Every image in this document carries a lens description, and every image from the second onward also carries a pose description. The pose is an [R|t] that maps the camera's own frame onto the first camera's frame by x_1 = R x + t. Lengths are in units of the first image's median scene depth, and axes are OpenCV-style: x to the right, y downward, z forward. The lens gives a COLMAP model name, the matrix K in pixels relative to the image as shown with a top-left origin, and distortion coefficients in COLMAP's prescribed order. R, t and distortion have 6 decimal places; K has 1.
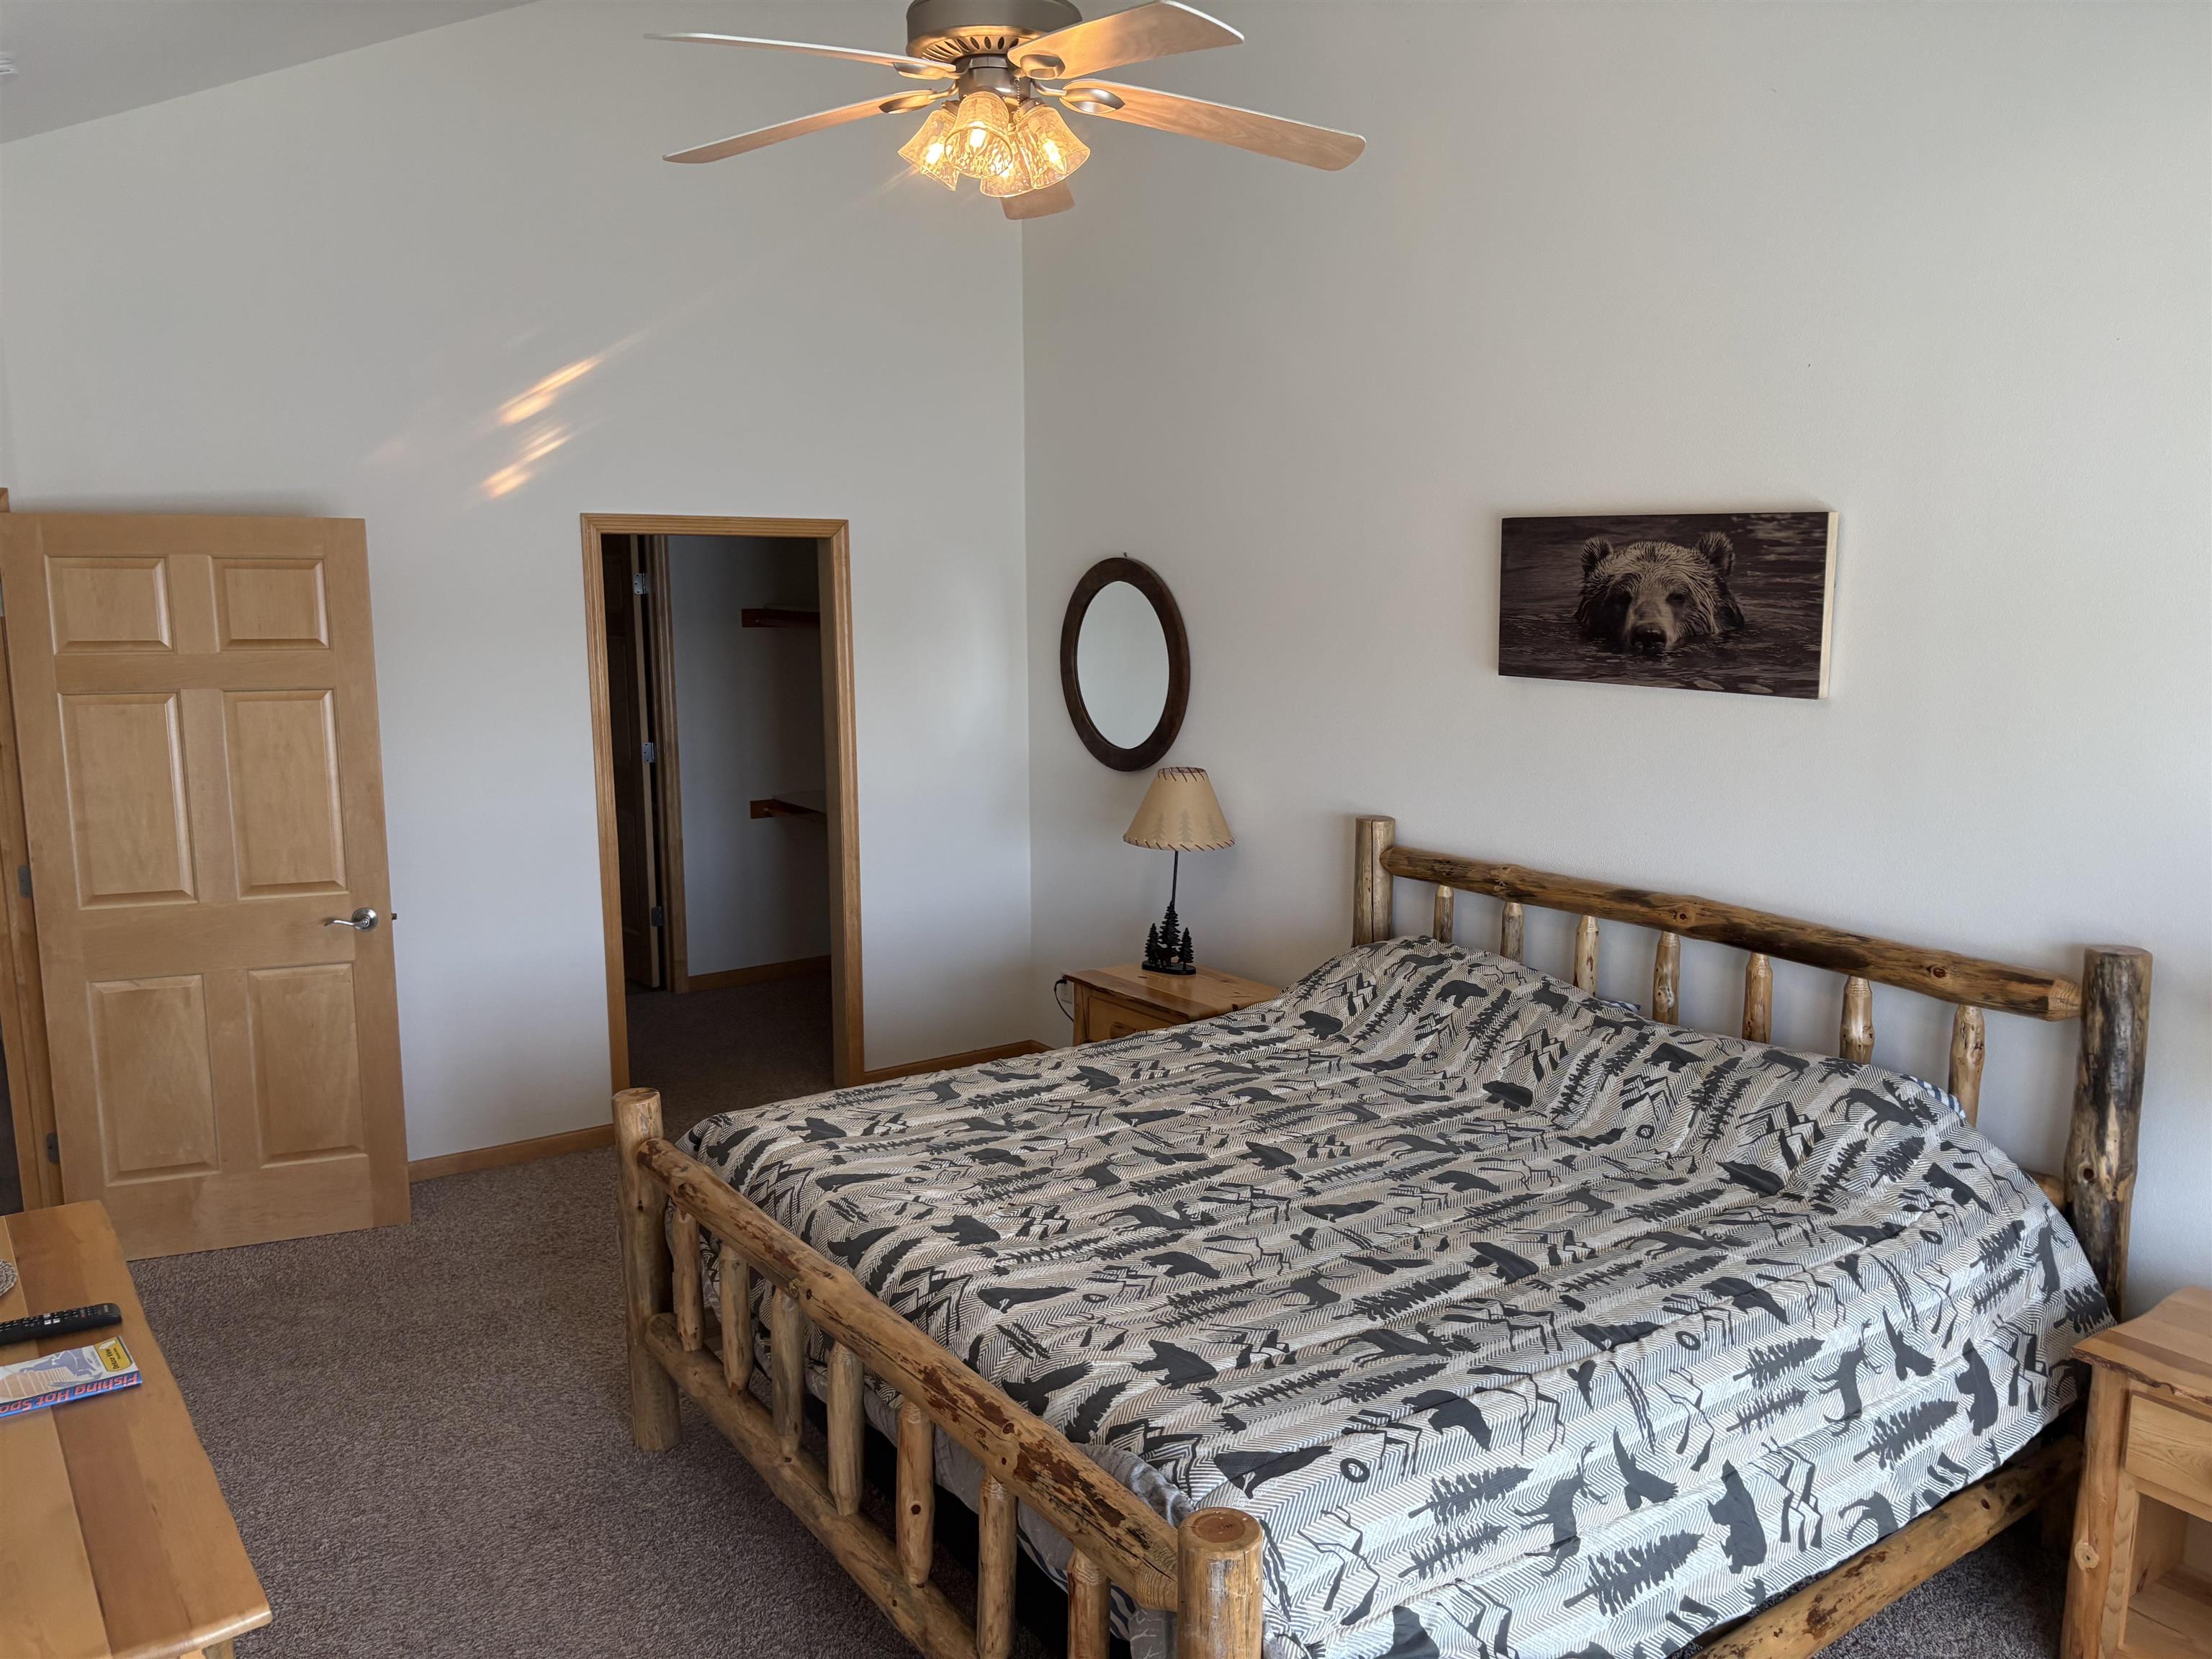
lens RADIAL K [[1681.0, 0, 1090.5], [0, 1681.0, 807.2], [0, 0, 1]] dist [0.037039, -0.027852]
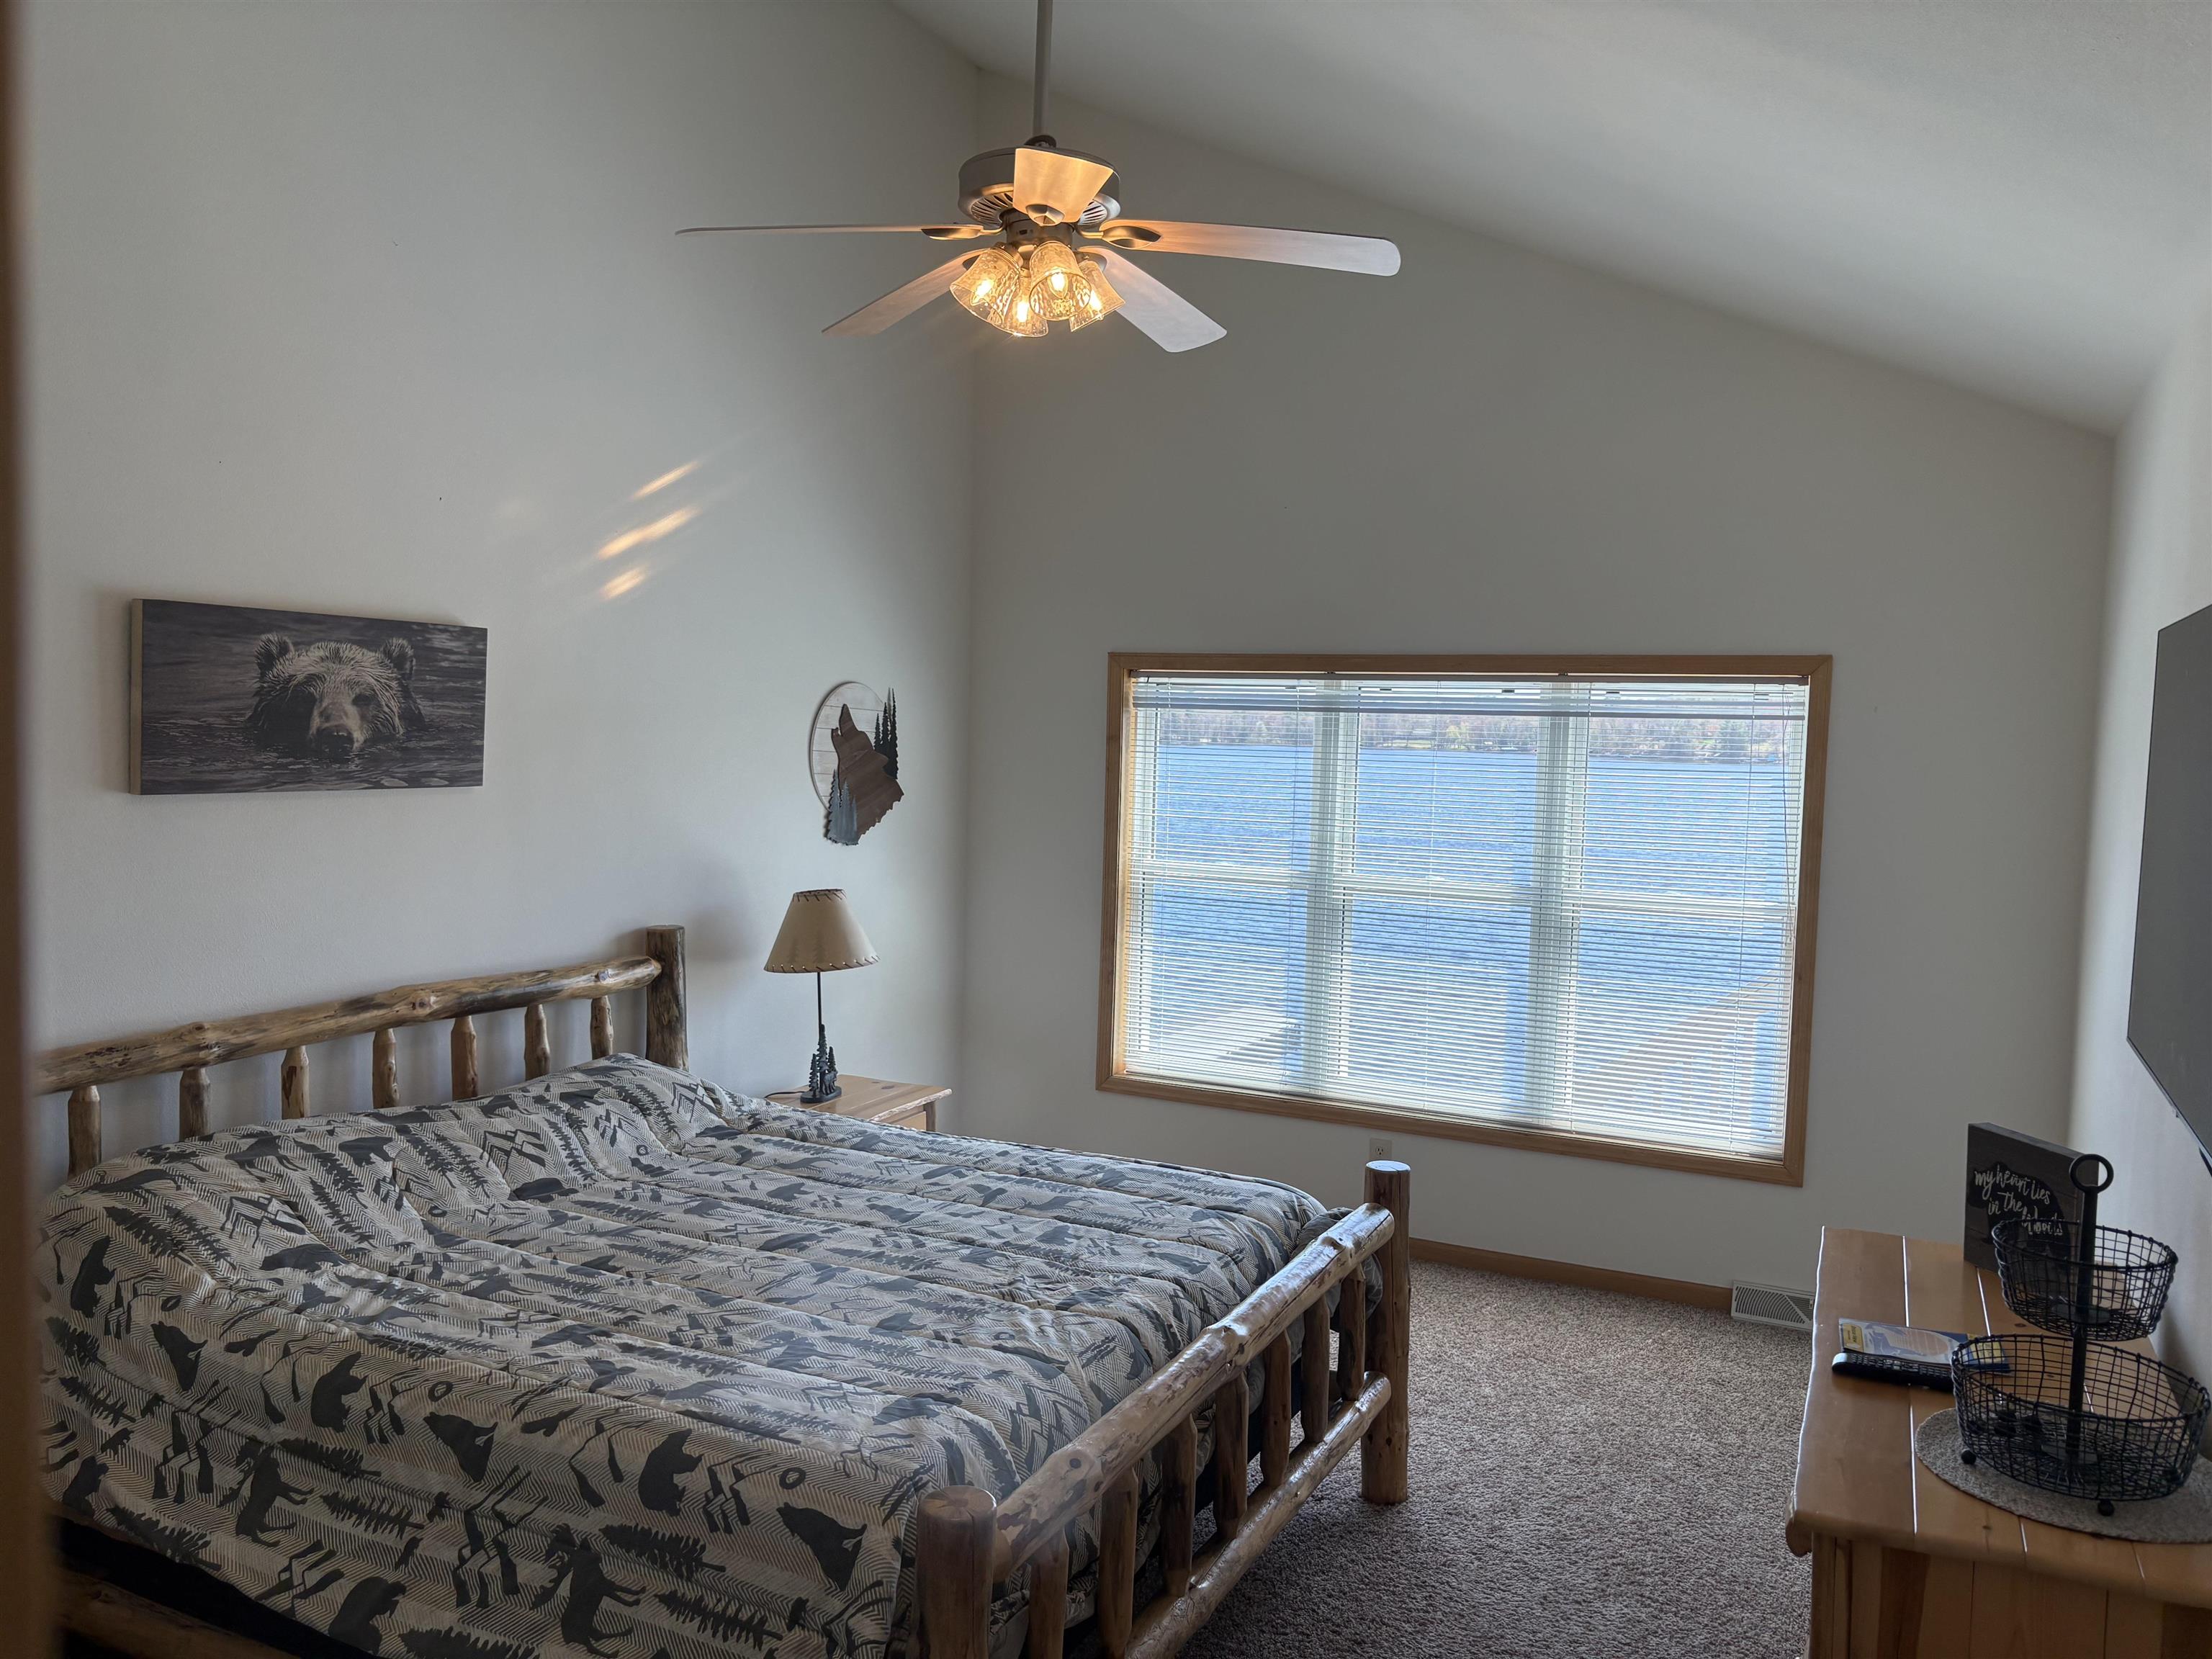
lens RADIAL K [[1681.0, 0, 1108.4], [0, 1681.0, 824.2], [0, 0, 1]] dist [0.037039, -0.027852]
pose [[-0.491620, -0.076570, 0.867437, -0.765229], [0.092197, 0.985951, 0.139284, -0.152342], [-0.865916, 0.148450, -0.477654, 1.123567]]
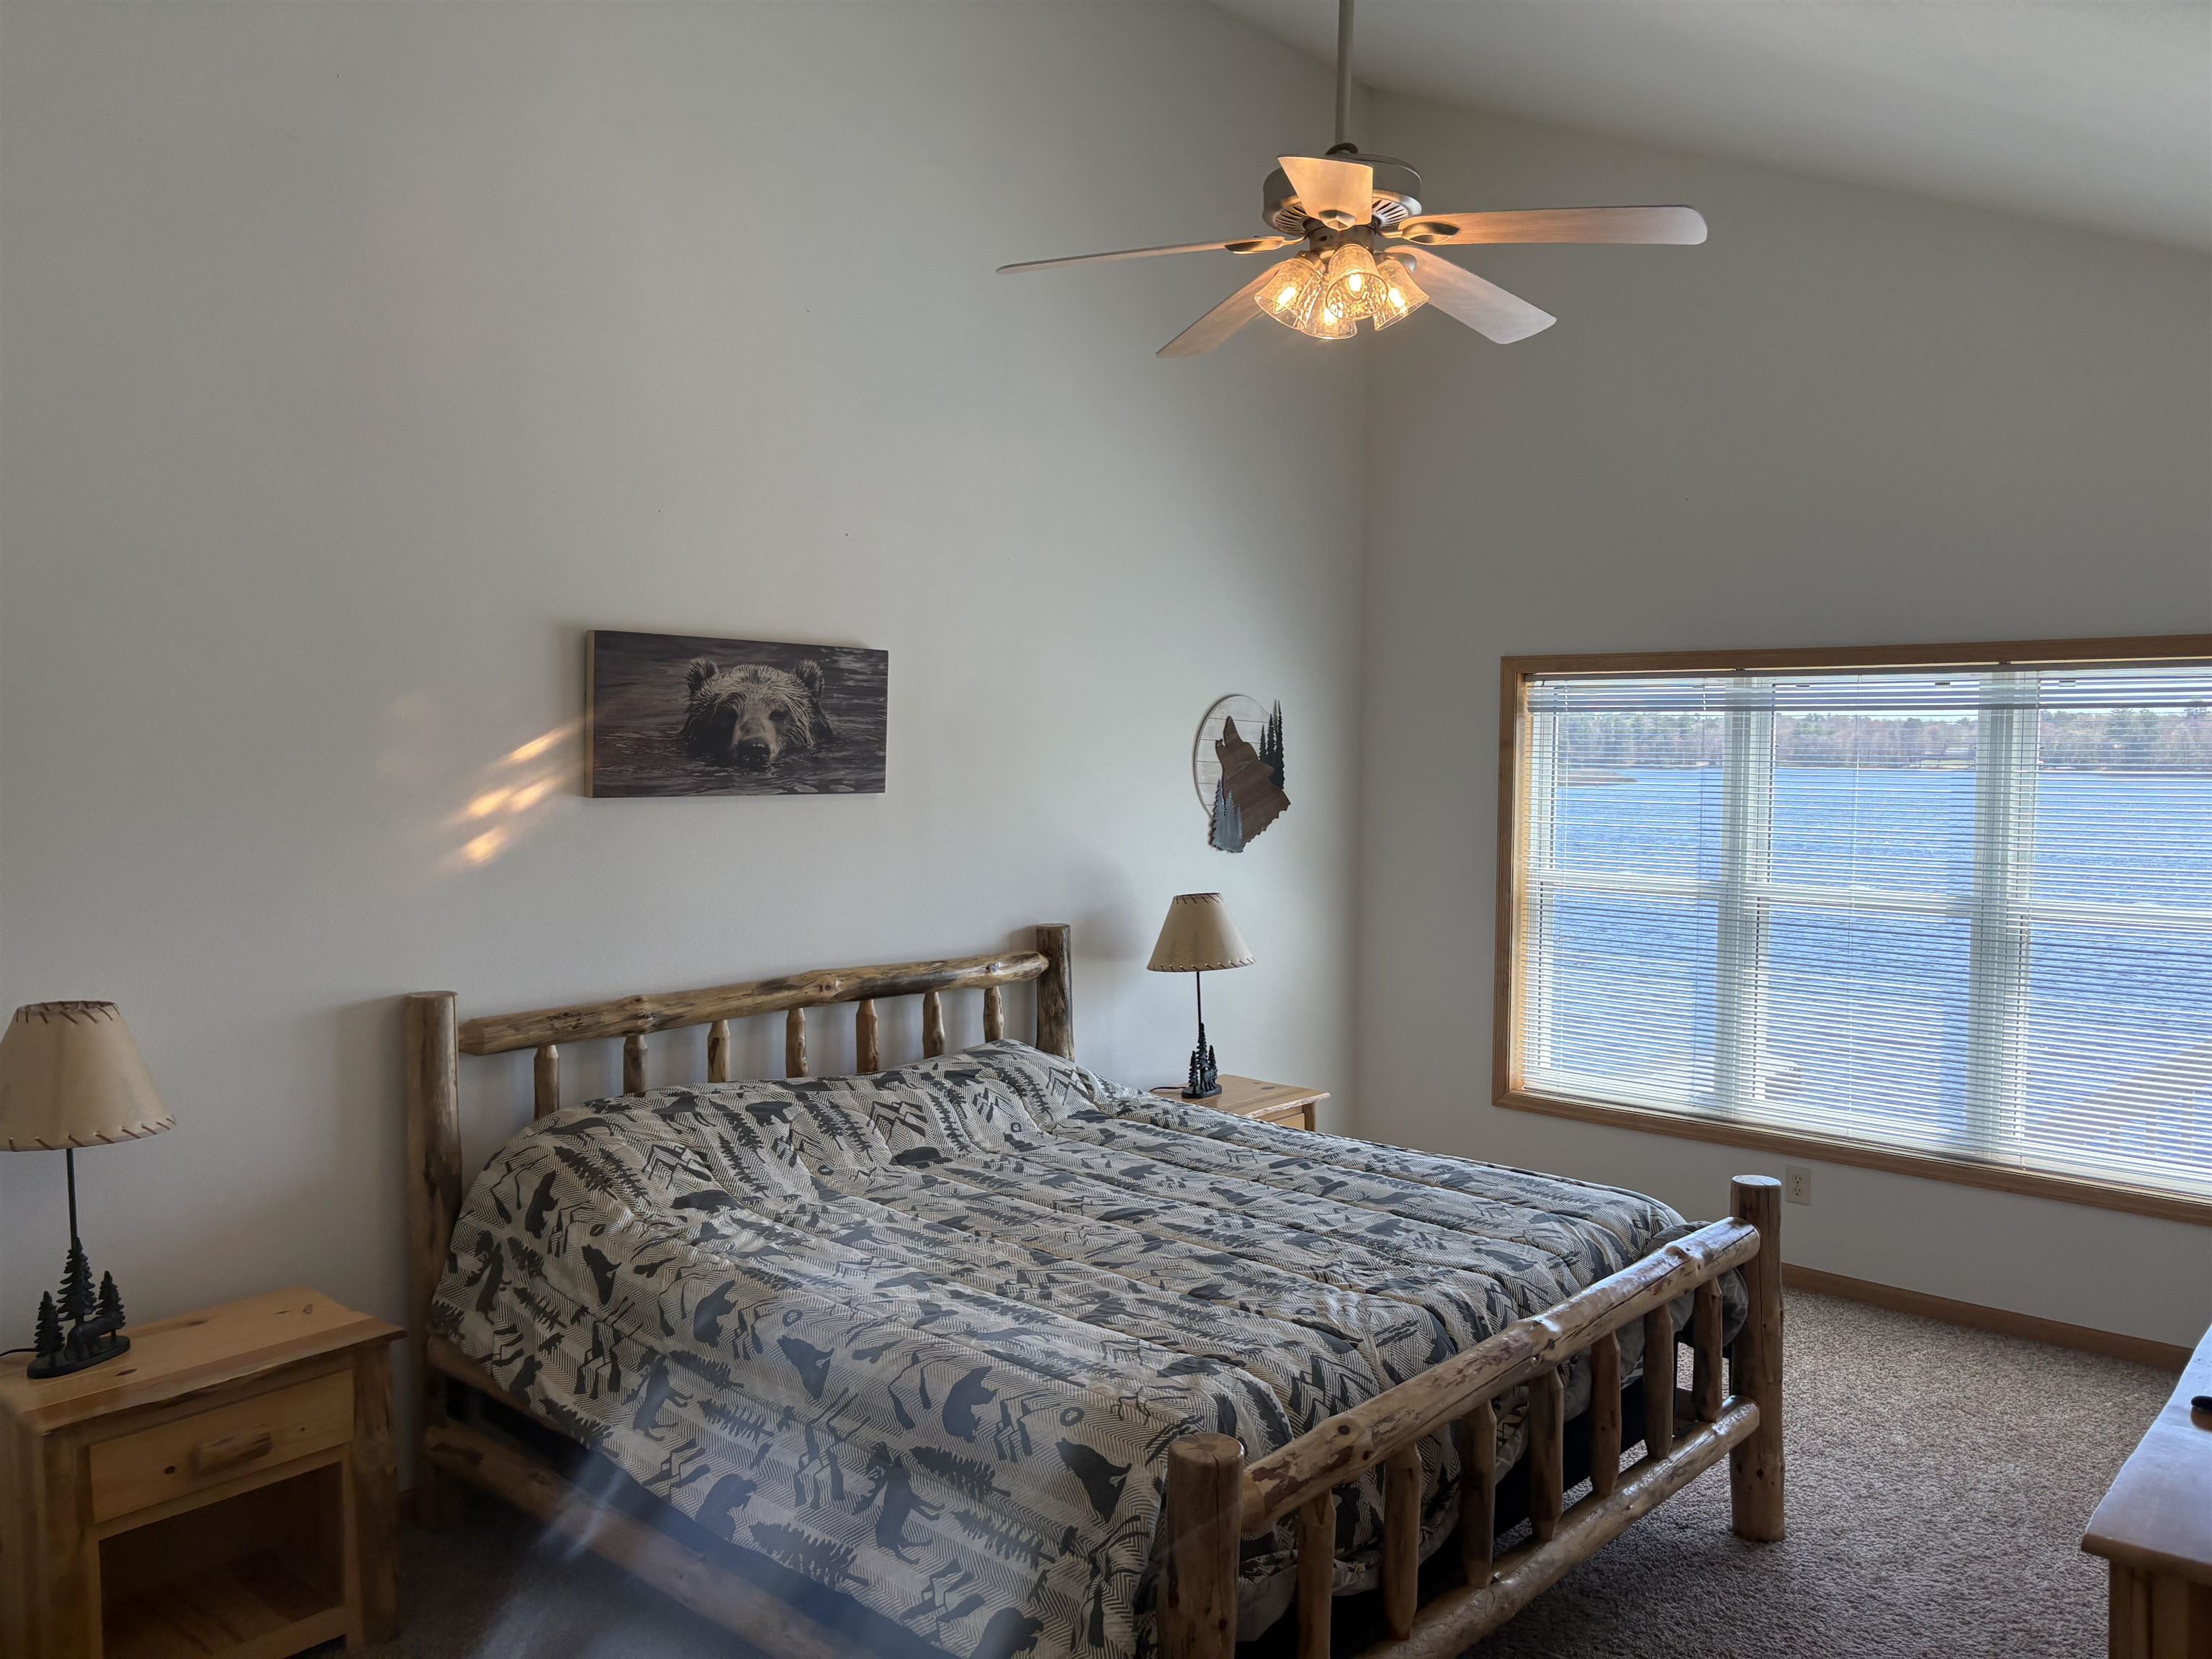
lens RADIAL K [[1681.0, 0, 1117.8], [0, 1681.0, 823.9], [0, 0, 1]] dist [0.037039, -0.027852]
pose [[-0.236212, -0.058701, 0.969927, -0.822397], [0.128054, 0.987588, 0.090955, -0.127234], [-0.963227, 0.145687, -0.225764, 1.060871]]
